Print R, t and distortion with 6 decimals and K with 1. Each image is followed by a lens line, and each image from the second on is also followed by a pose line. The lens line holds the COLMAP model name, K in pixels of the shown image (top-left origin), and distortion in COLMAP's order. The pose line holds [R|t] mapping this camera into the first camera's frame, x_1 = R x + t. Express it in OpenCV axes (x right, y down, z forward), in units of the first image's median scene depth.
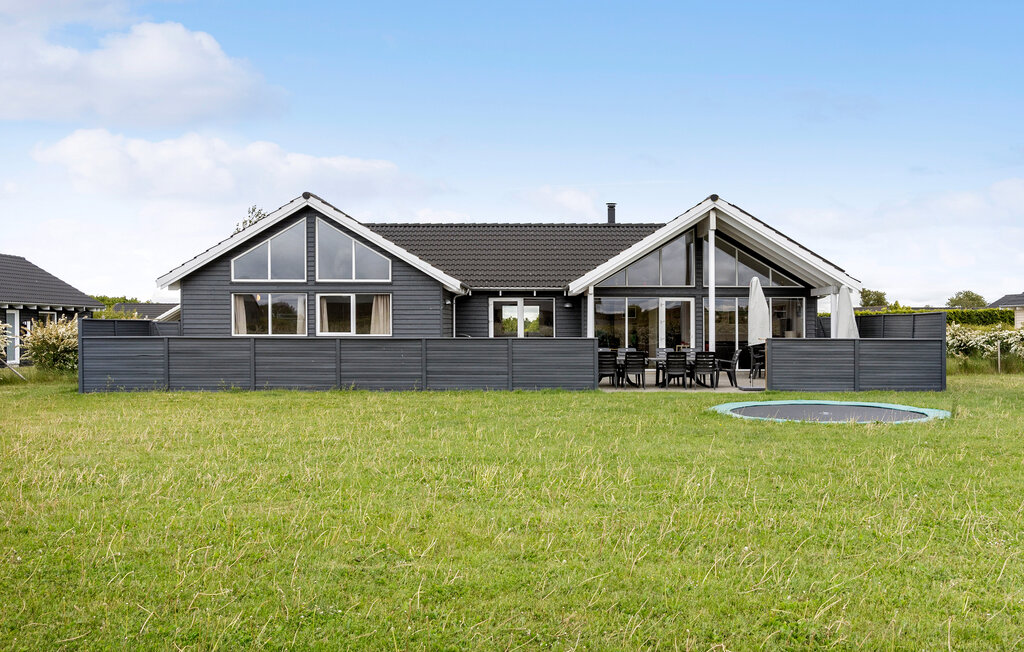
lens RADIAL K [[984.2, 0, 512.0], [0, 984.2, 326.0], [0, 0, 1]] dist [0.010015, 0.002919]
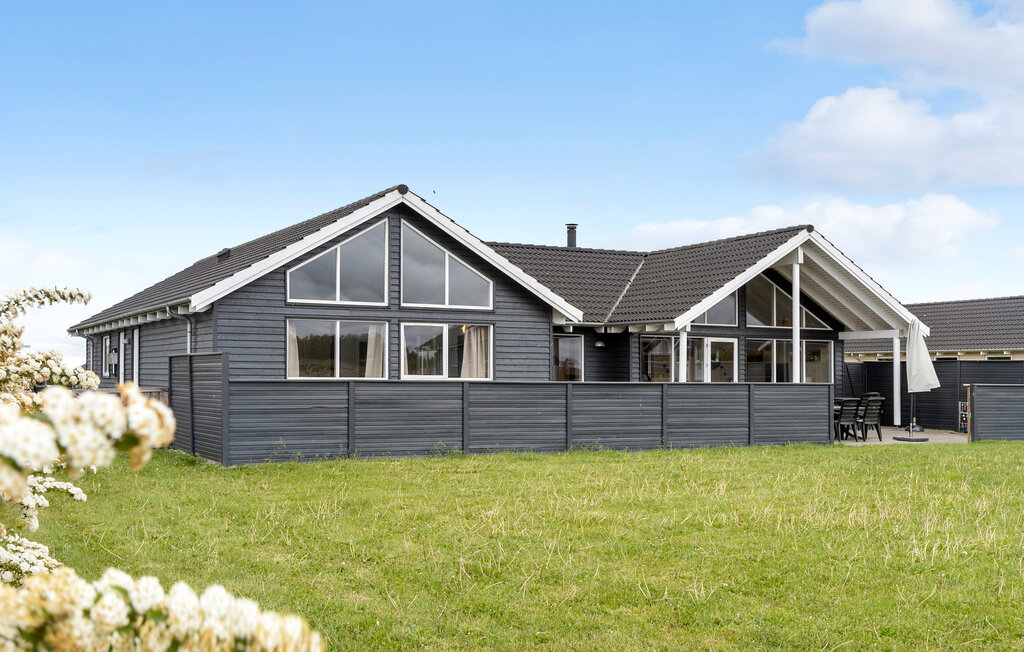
lens RADIAL K [[1195.7, 0, 512.0], [0, 1195.7, 326.0], [0, 0, 1]] dist [0.018626, 0.005276]
pose [[0.873245, 0.026485, 0.486561, -0.561738], [-0.008163, 0.999177, -0.039739, 0.004724], [-0.487213, 0.030731, 0.872742, 0.177251]]
